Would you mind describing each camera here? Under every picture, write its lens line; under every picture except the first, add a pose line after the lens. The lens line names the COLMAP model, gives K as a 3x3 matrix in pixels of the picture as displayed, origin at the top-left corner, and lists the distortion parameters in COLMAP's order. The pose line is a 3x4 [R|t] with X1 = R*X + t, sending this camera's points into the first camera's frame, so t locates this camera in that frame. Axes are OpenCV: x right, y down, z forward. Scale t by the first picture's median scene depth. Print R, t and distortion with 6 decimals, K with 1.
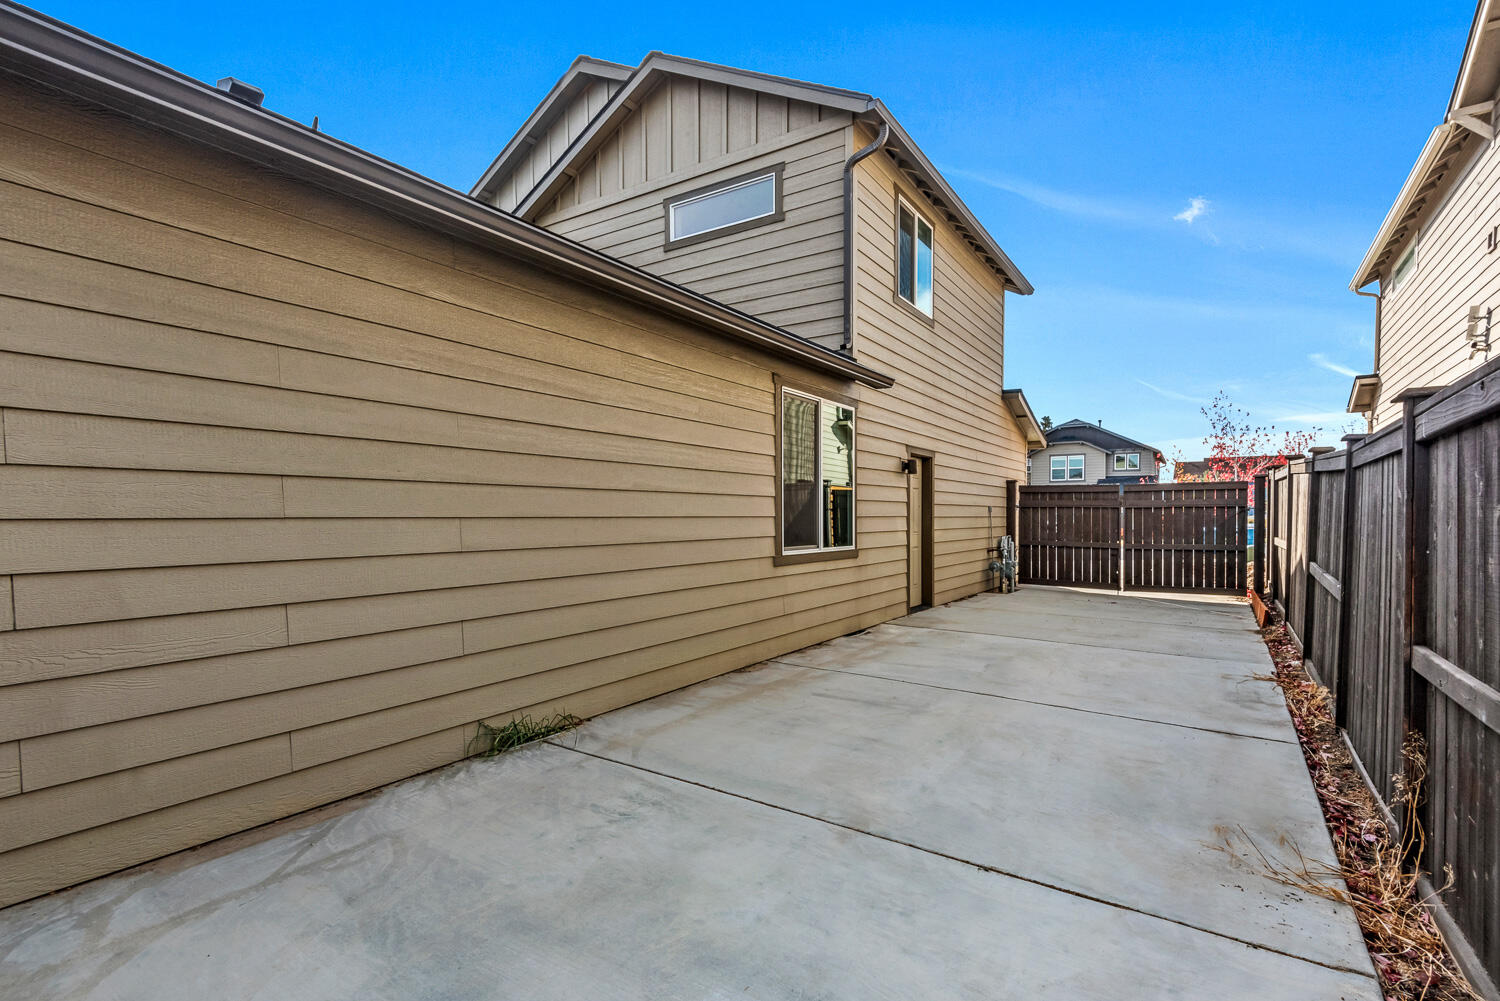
lens RADIAL K [[692.2, 0, 756.7], [0, 692.2, 531.5], [0, 0, 1]] dist [0.000496, -0.005733]
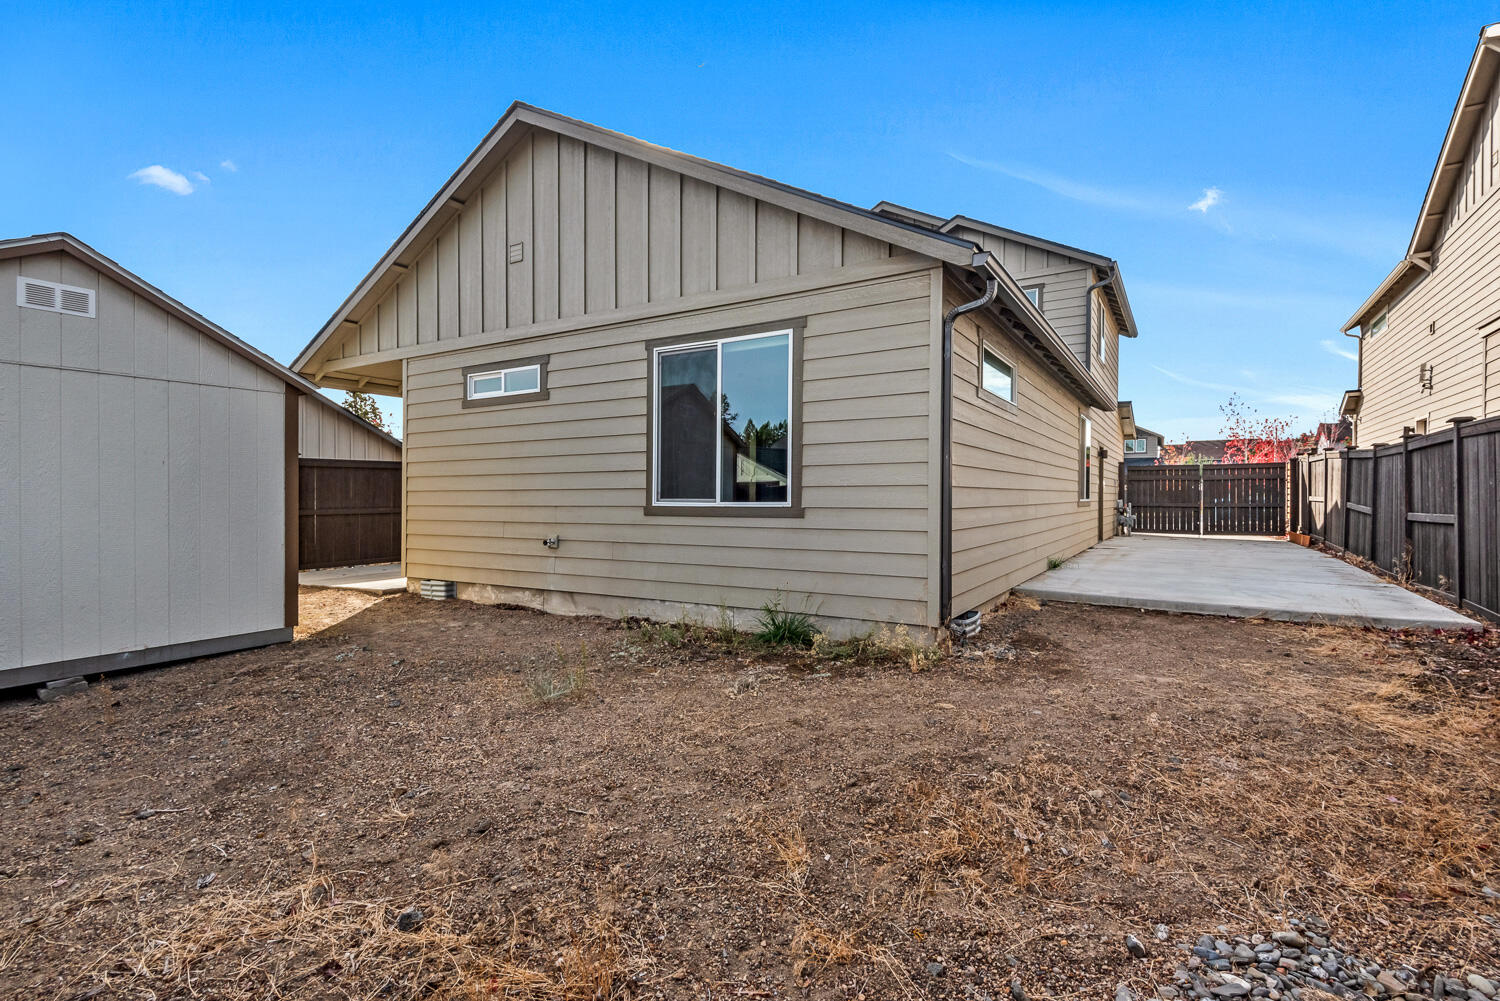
lens RADIAL K [[692.2, 0, 758.9], [0, 692.2, 499.3], [0, 0, 1]] dist [0.000496, -0.005733]
pose [[0.999336, -0.002321, 0.036363, -0.543779], [0.003033, 0.999805, -0.019529, 0.037834], [-0.036310, 0.019626, 0.999148, -0.523256]]
